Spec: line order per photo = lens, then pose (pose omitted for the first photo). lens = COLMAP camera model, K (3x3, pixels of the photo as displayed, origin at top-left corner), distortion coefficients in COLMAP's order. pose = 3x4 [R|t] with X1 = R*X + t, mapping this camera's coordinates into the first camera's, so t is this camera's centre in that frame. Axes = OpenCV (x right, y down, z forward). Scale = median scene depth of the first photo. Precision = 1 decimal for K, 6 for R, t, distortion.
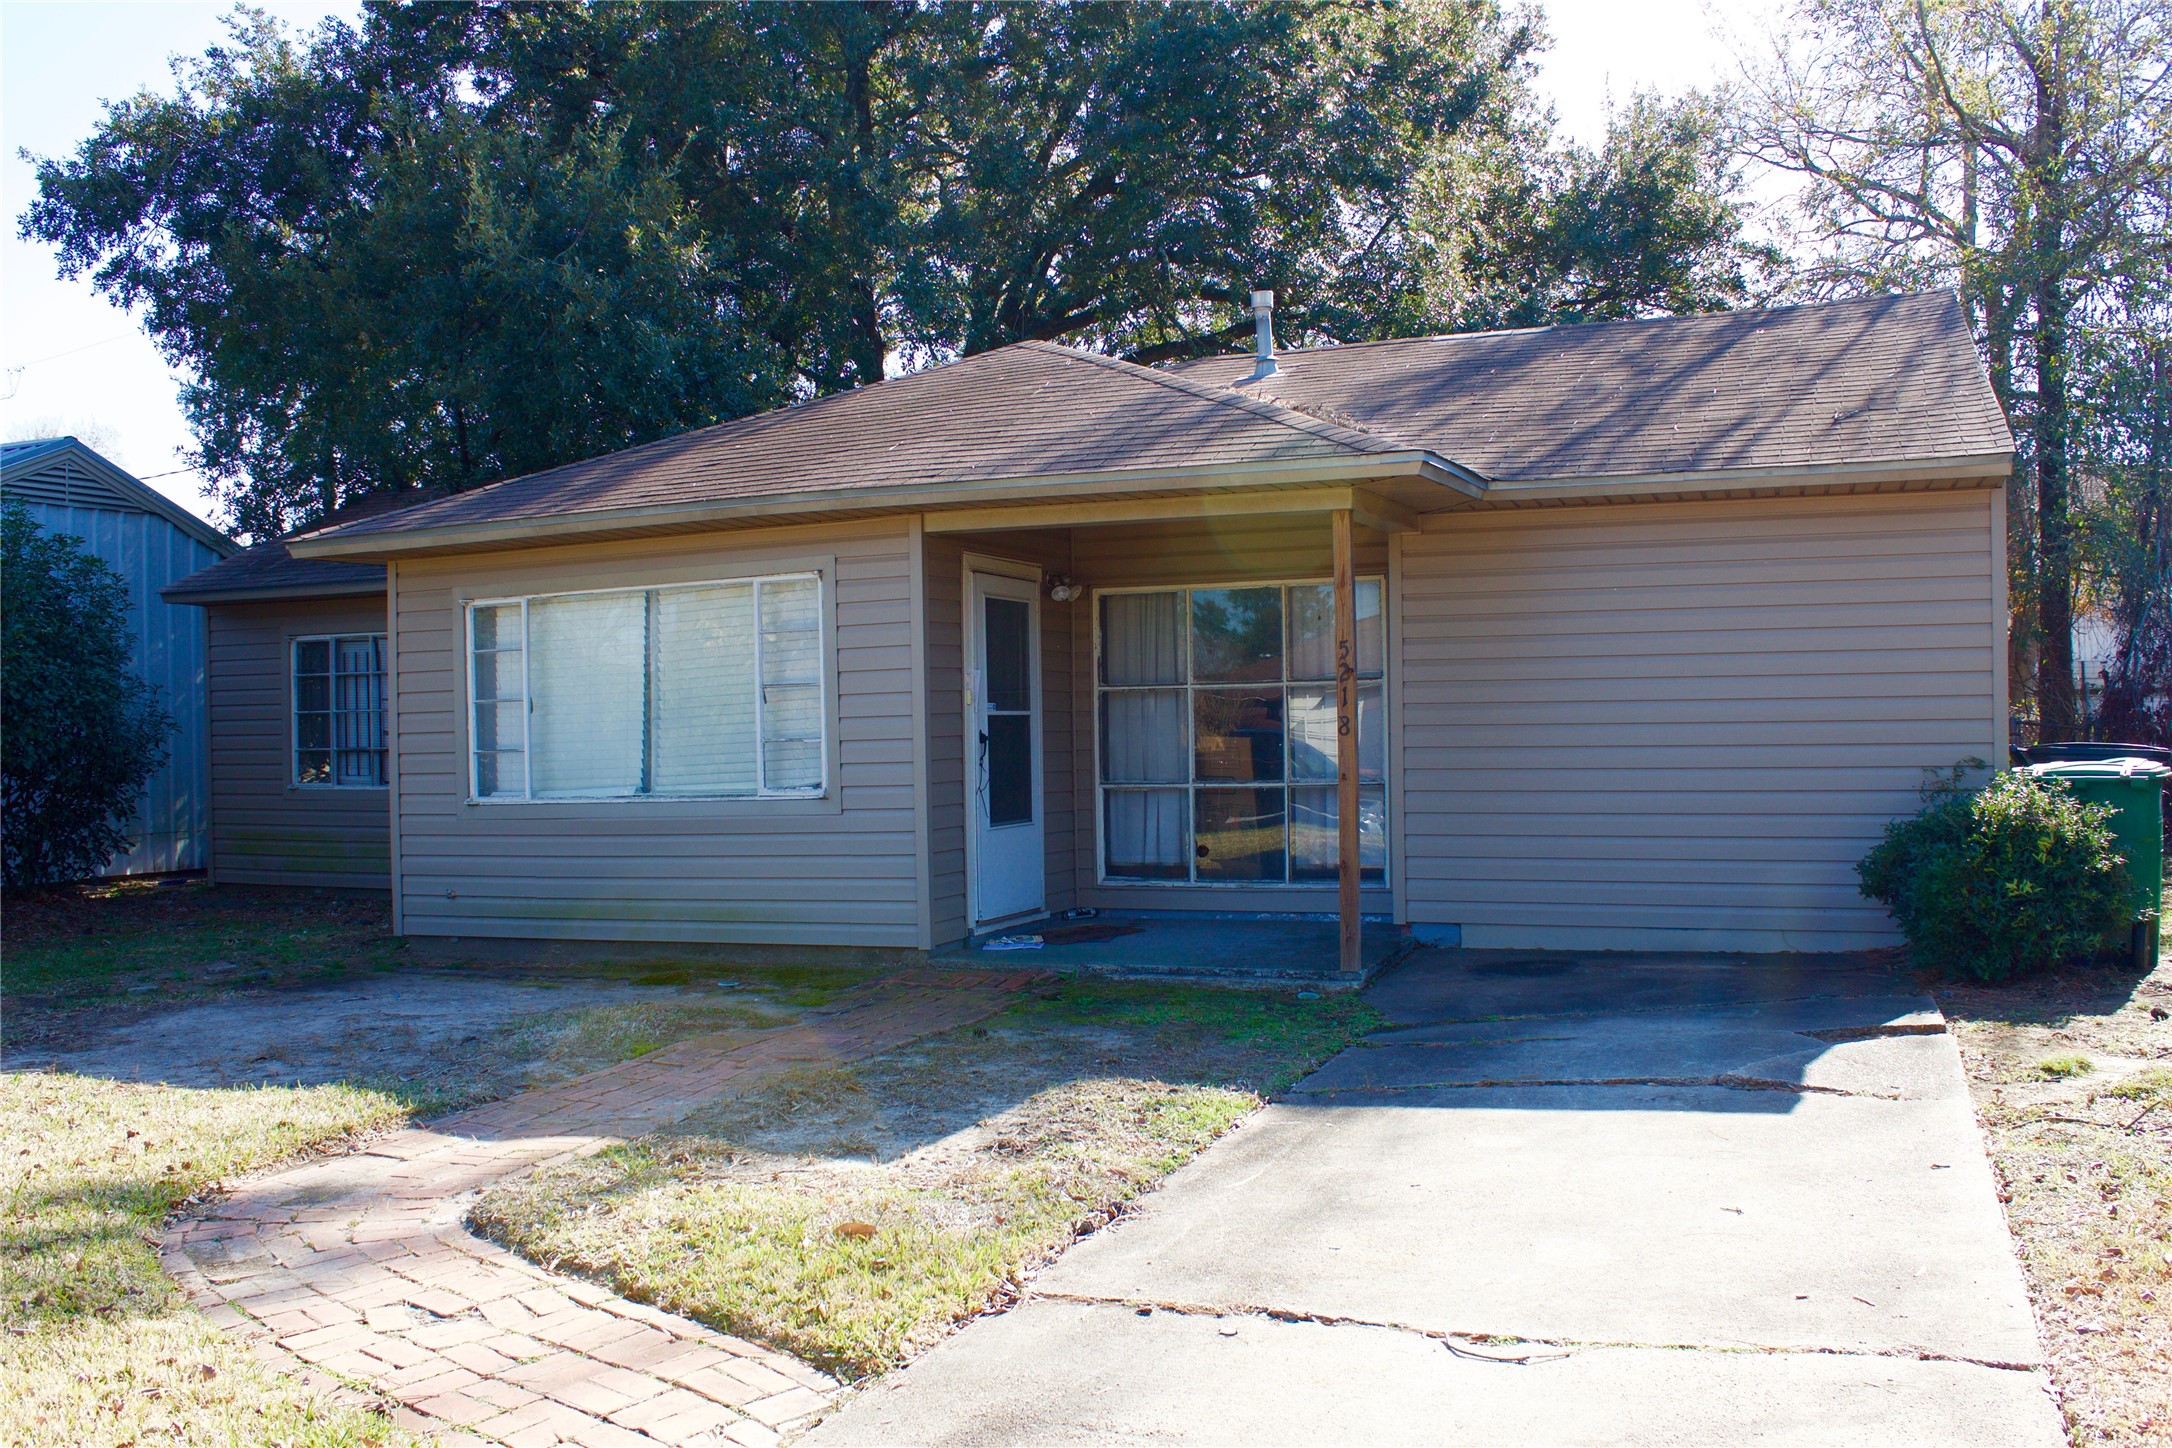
lens RADIAL K [[1837.2, 0, 1090.0], [0, 1837.2, 731.7], [0, 0, 1]] dist [-0.144837, 0.064270]
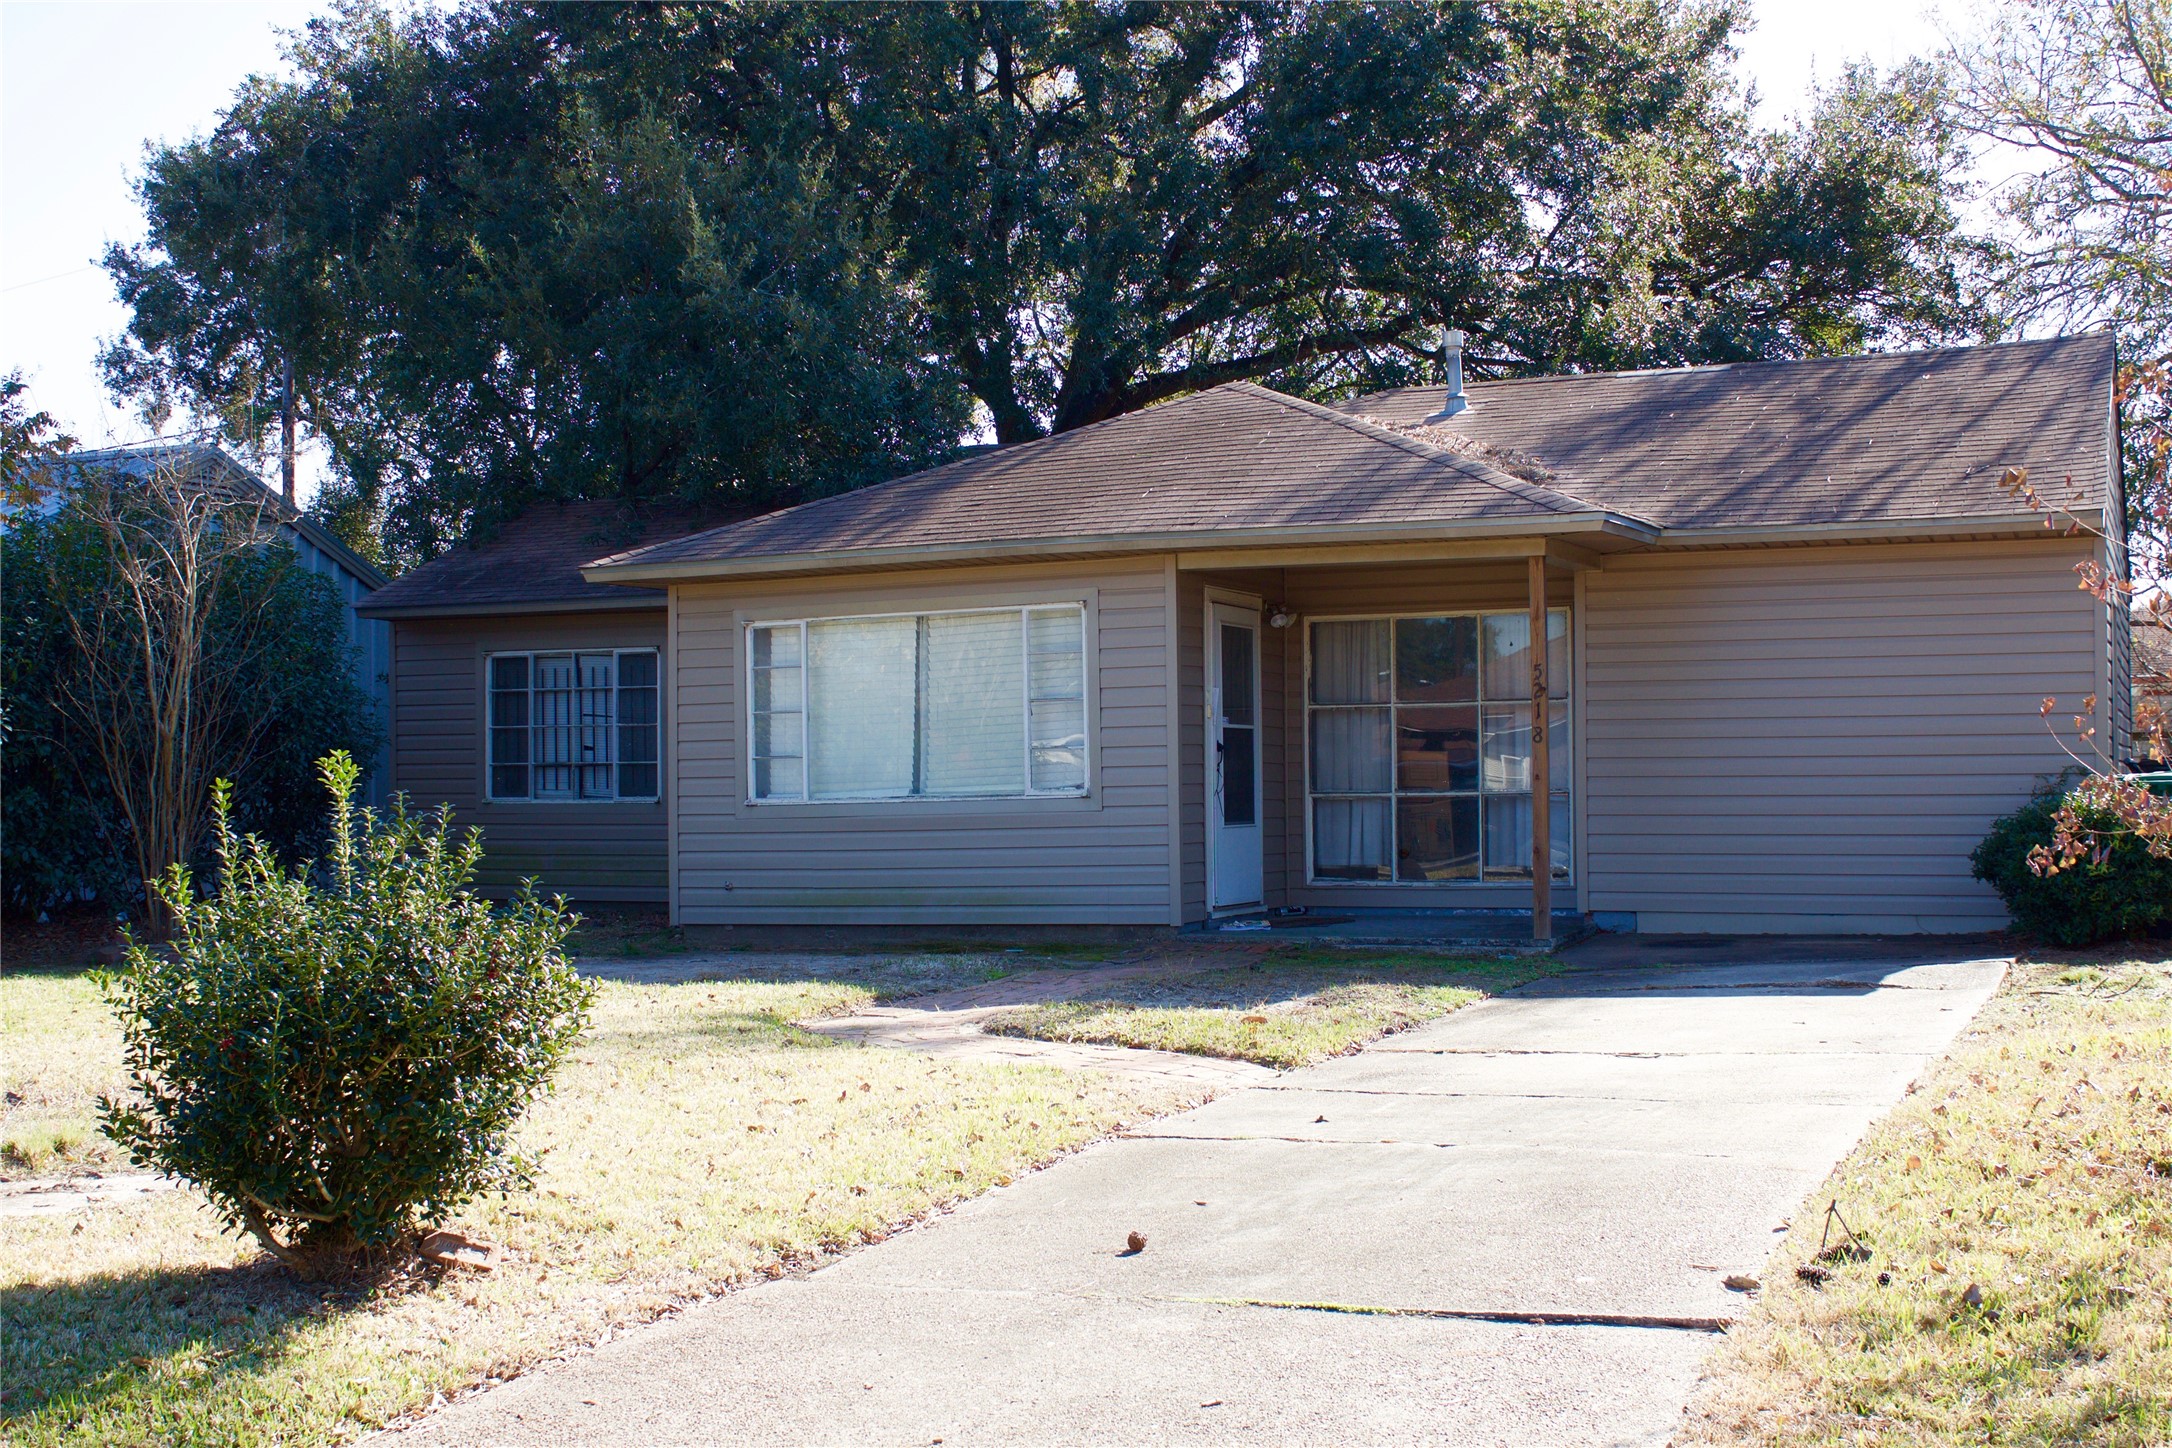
lens RADIAL K [[2480.7, 0, 1081.3], [0, 2480.7, 733.3], [0, 0, 1]] dist [-0.089660, 0.000000]
pose [[0.999492, 0.007529, -0.030957, -0.091534], [-0.008210, 0.999726, -0.021921, 0.027985], [0.030783, 0.022164, 0.999280, -0.523635]]
